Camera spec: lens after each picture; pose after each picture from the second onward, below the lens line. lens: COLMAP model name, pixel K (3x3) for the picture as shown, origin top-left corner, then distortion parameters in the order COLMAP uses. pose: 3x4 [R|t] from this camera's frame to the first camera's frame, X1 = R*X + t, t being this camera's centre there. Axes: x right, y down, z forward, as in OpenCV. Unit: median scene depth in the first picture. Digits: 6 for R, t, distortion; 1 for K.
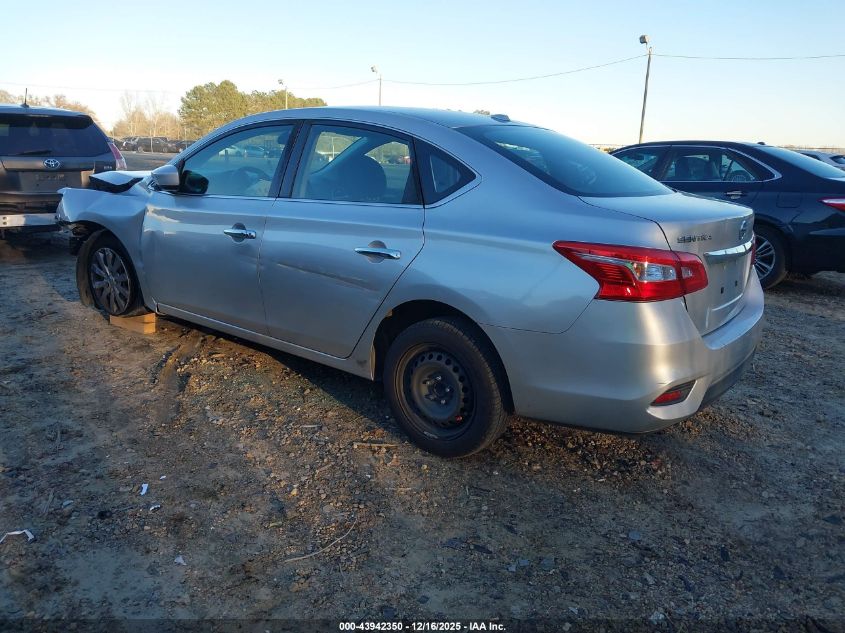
lens RADIAL K [[667.9, 0, 422.5], [0, 667.9, 316.5], [0, 0, 1]] dist [0.063487, -0.132452]
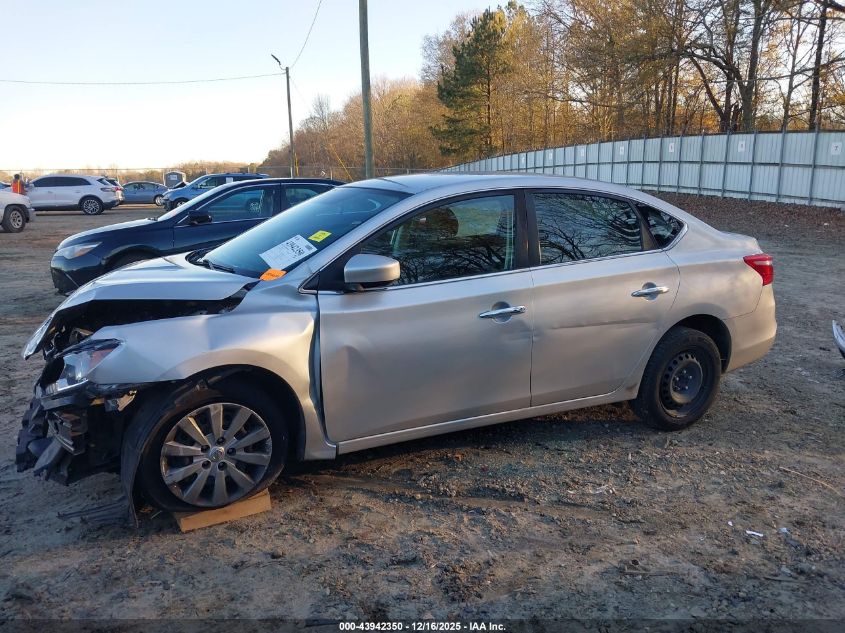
lens RADIAL K [[667.9, 0, 422.5], [0, 667.9, 316.5], [0, 0, 1]] dist [0.063487, -0.132452]
pose [[0.412329, -0.219708, 0.884145, -1.242178], [0.241066, 0.962205, 0.126682, -0.286215], [-0.878562, 0.160903, 0.449710, 0.750136]]
